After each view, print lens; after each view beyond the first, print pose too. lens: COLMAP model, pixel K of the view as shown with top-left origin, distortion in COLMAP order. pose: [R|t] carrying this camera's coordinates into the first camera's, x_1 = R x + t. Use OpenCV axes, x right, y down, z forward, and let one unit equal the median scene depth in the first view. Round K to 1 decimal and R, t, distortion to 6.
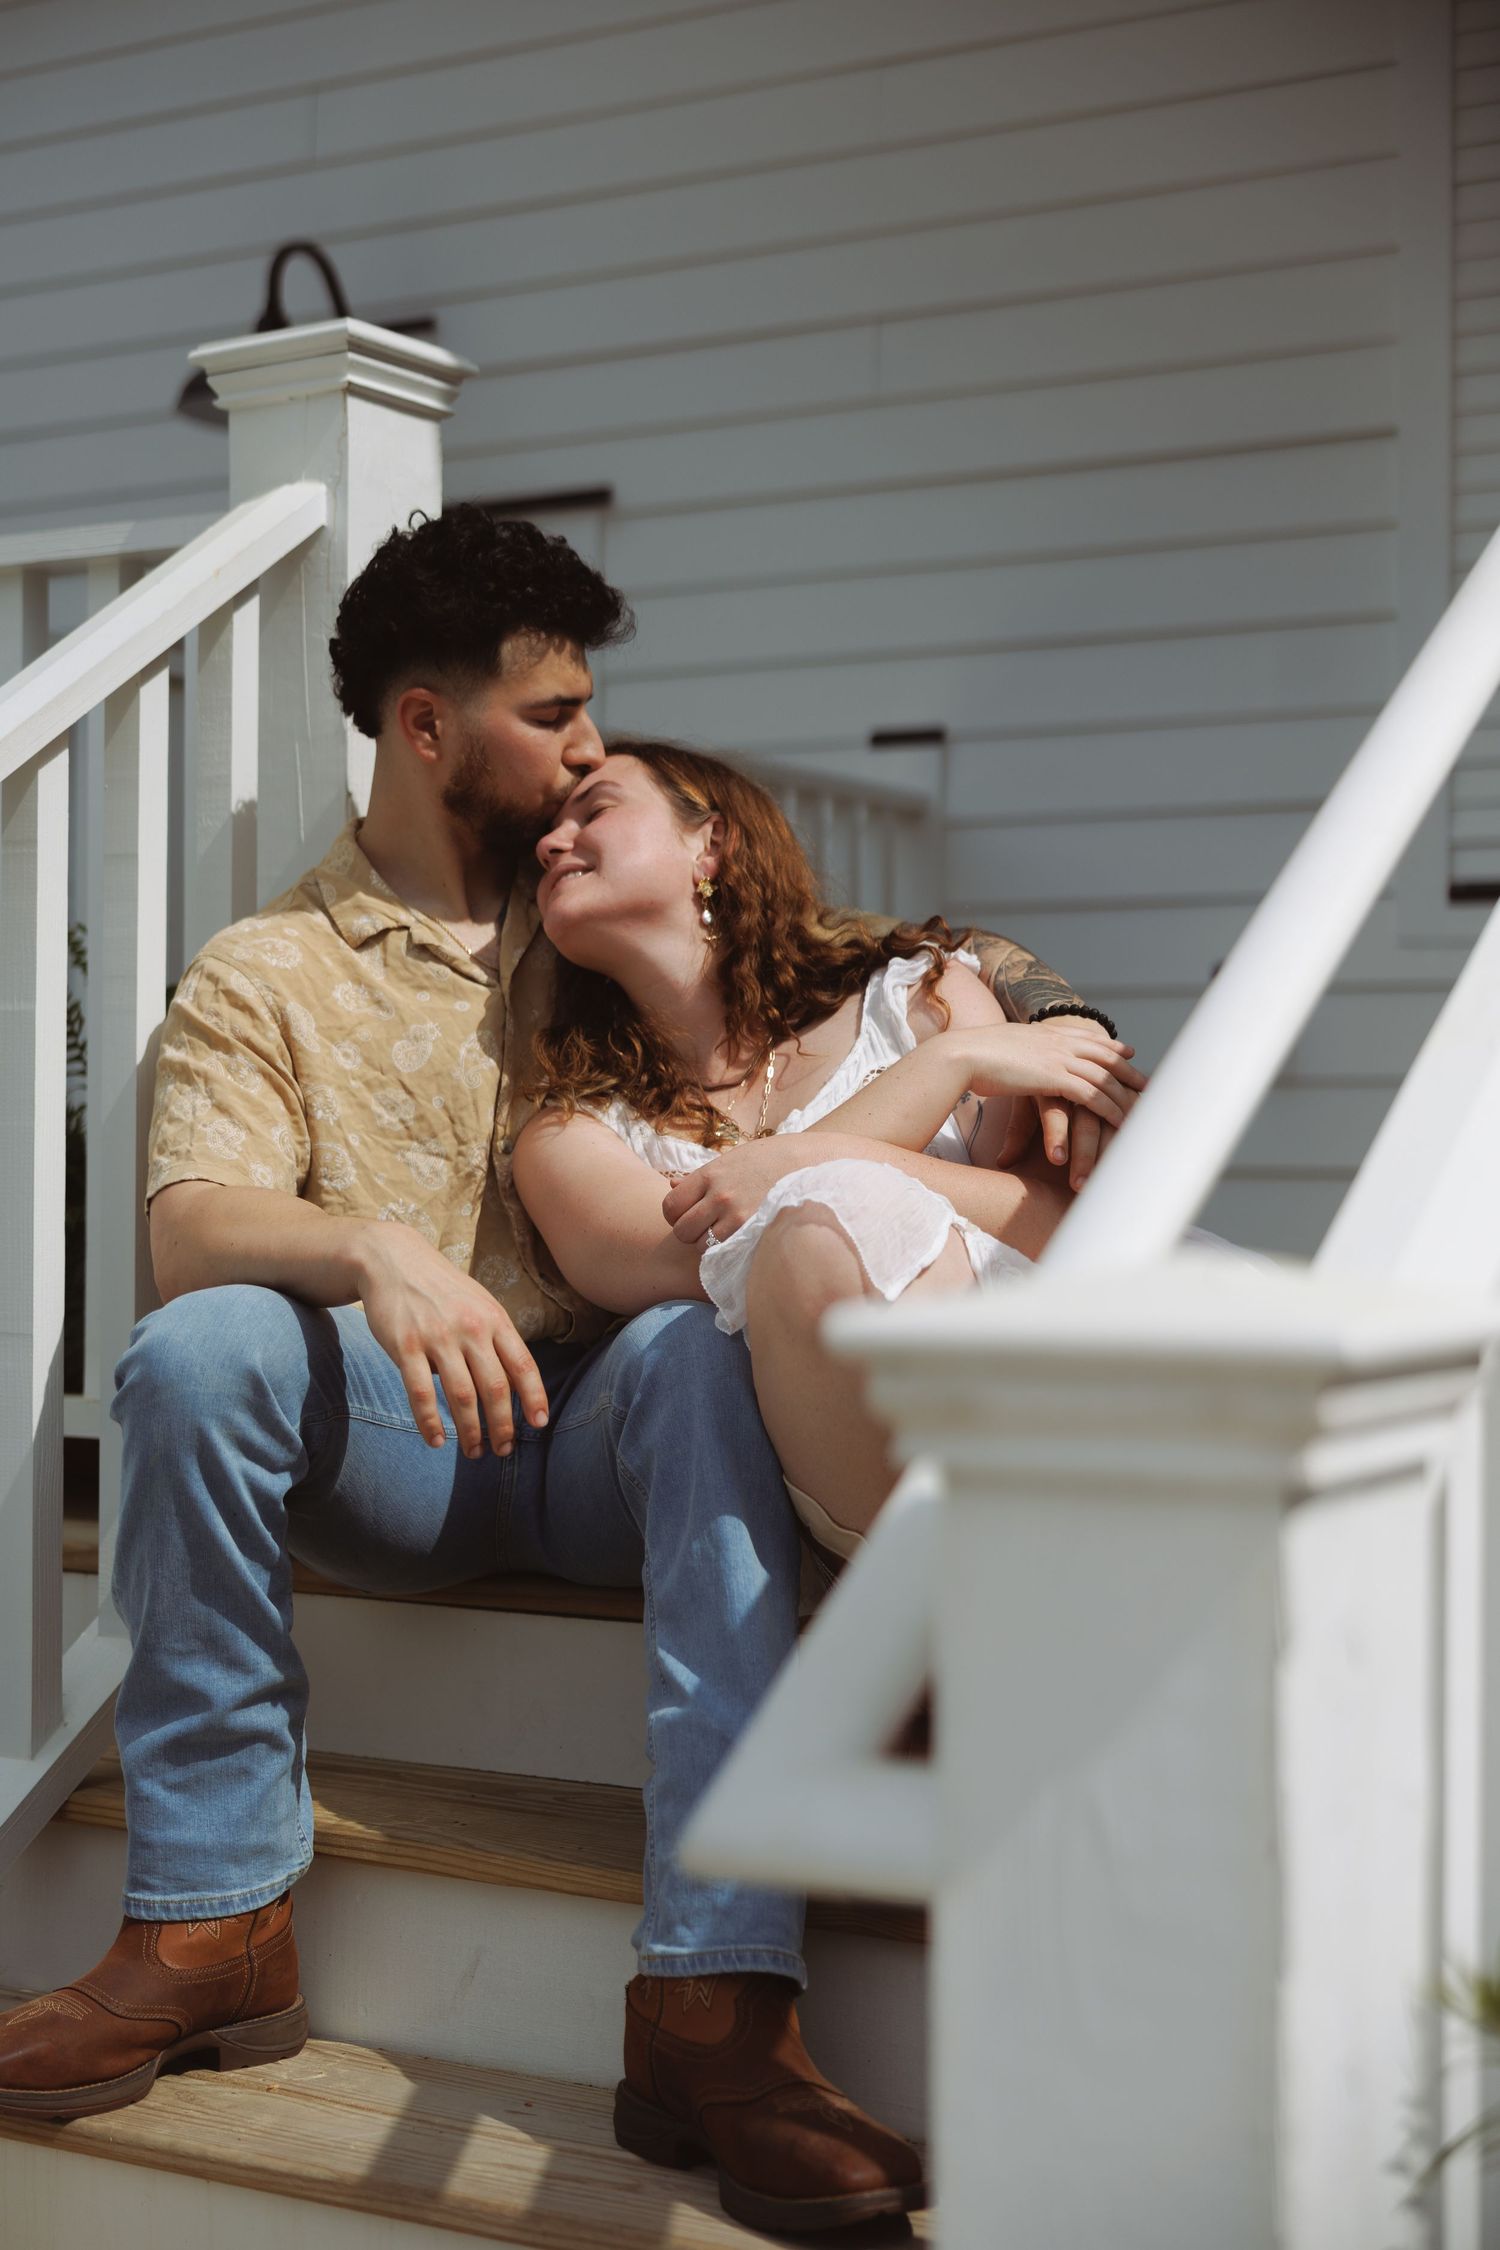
lens RADIAL K [[3469.0, 0, 750.0], [0, 3469.0, 1125.0], [0, 0, 1]] dist [-0.015417, -0.017534]
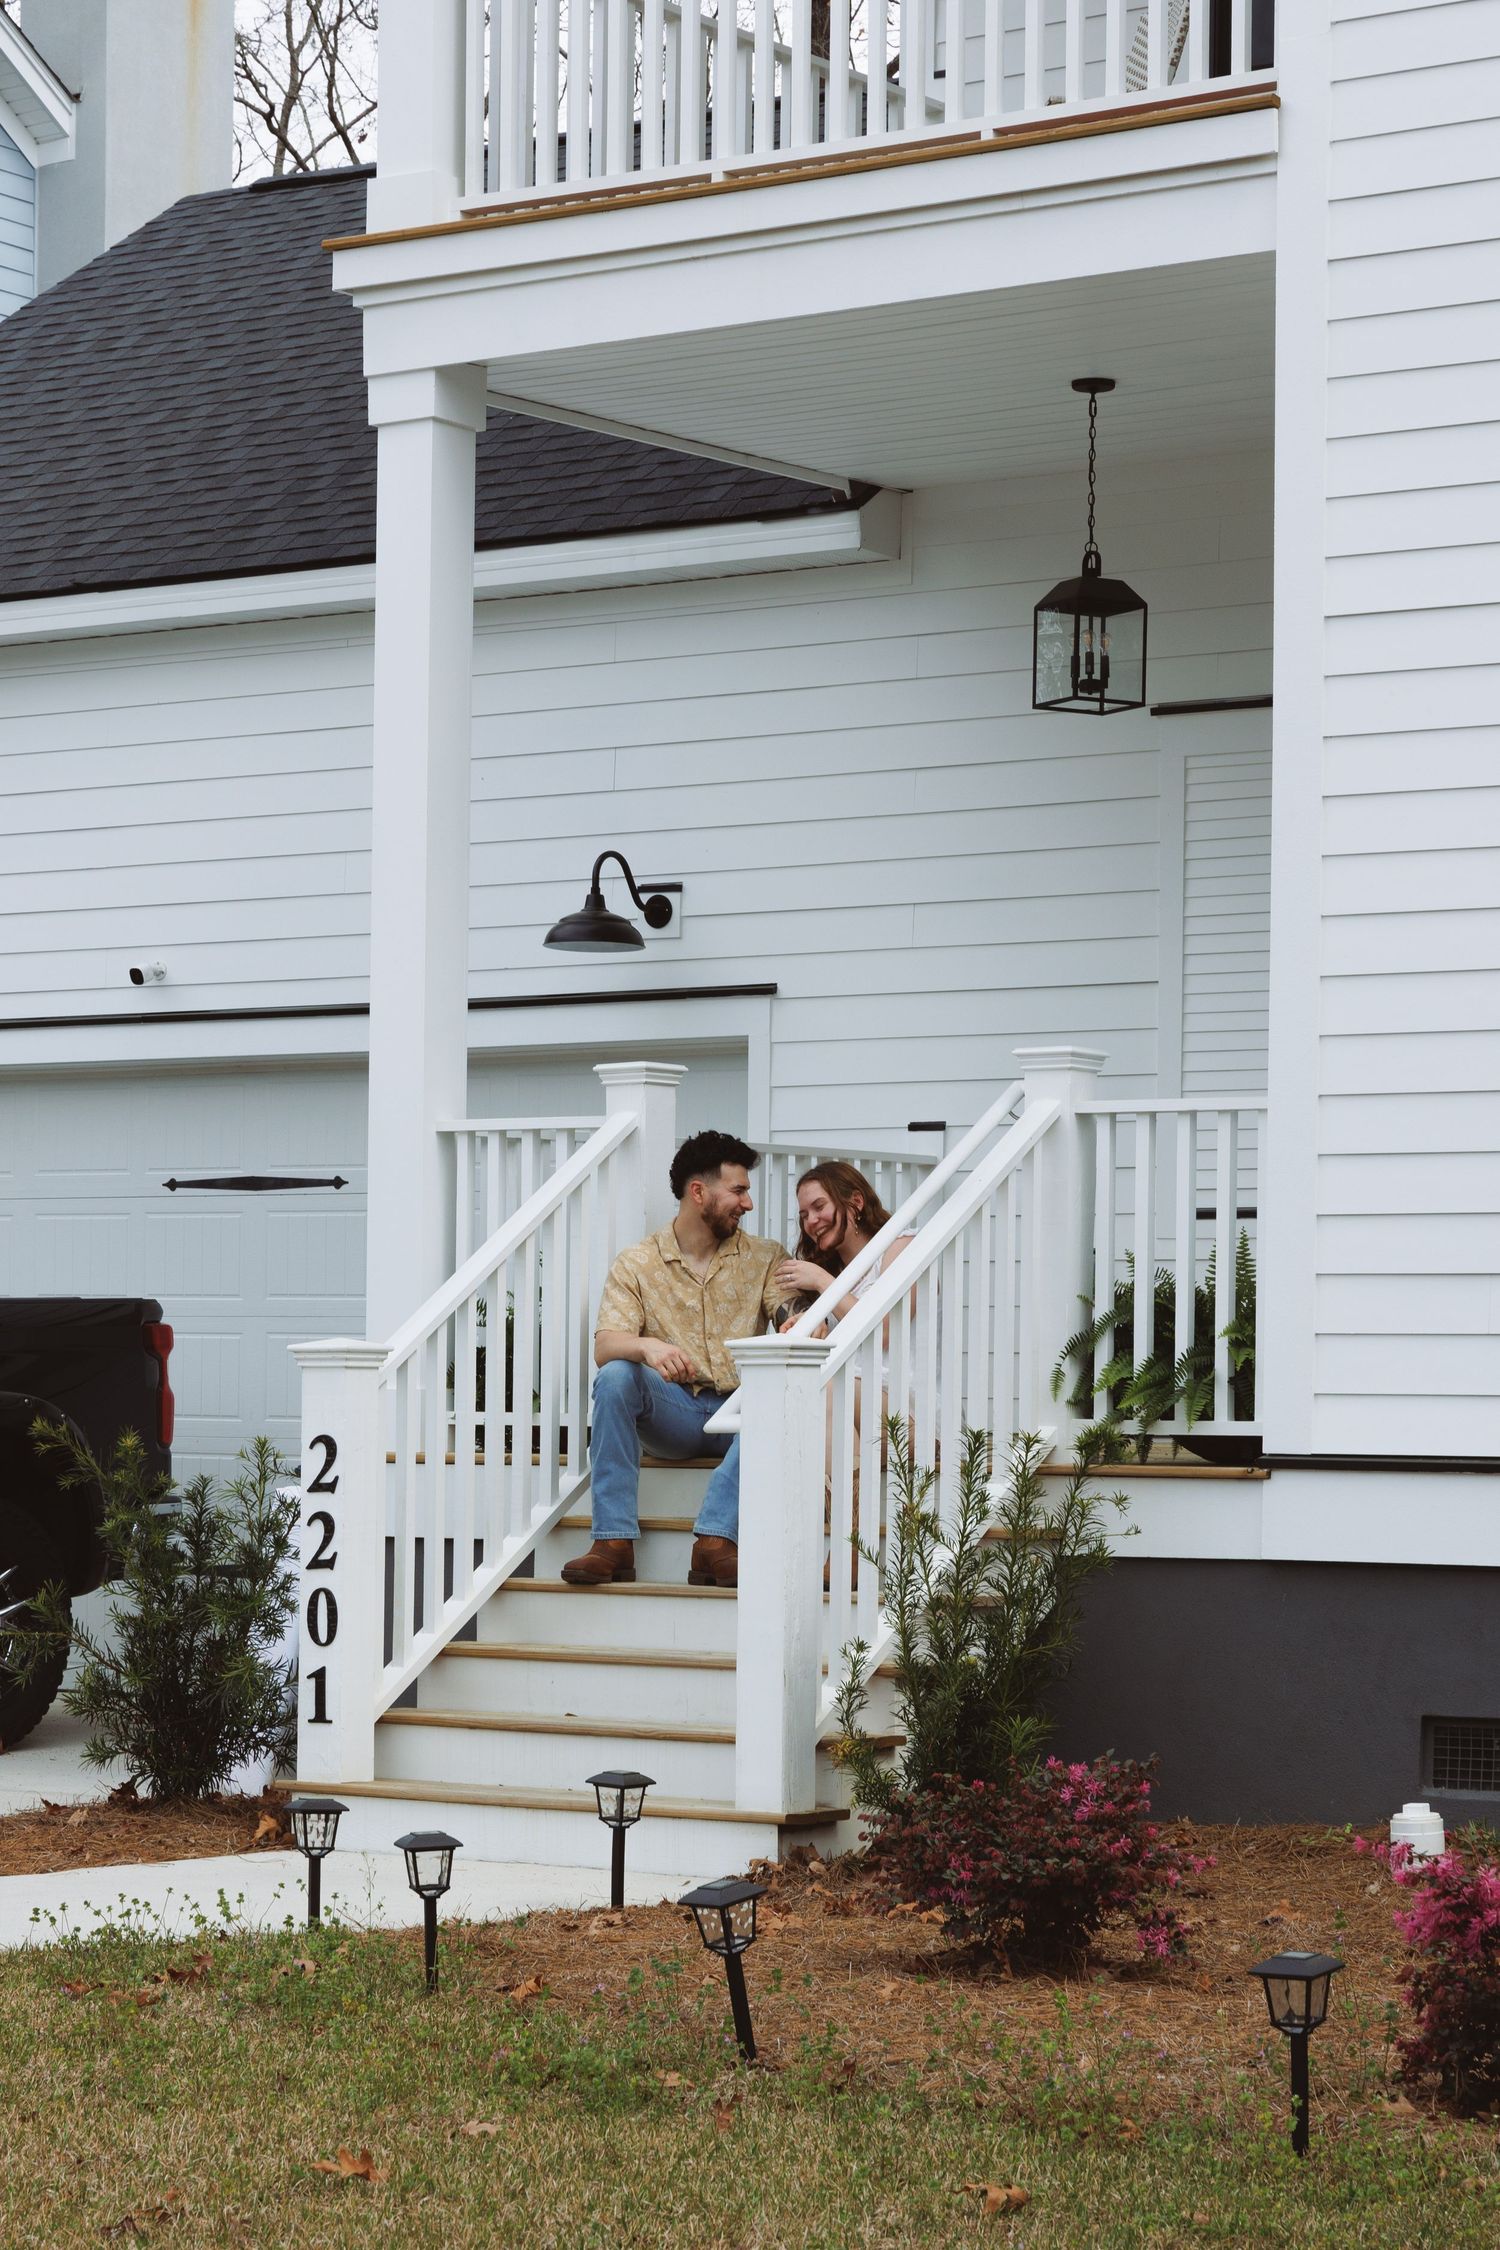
lens RADIAL K [[5319.1, 0, 750.0], [0, 5319.1, 1125.0], [0, 0, 1]] dist [-0.006002, -0.006614]
pose [[0.997591, 0.000606, -0.069367, 0.164522], [-0.004651, 0.998296, -0.058166, 0.066292], [0.069214, 0.058349, 0.995894, -2.120289]]
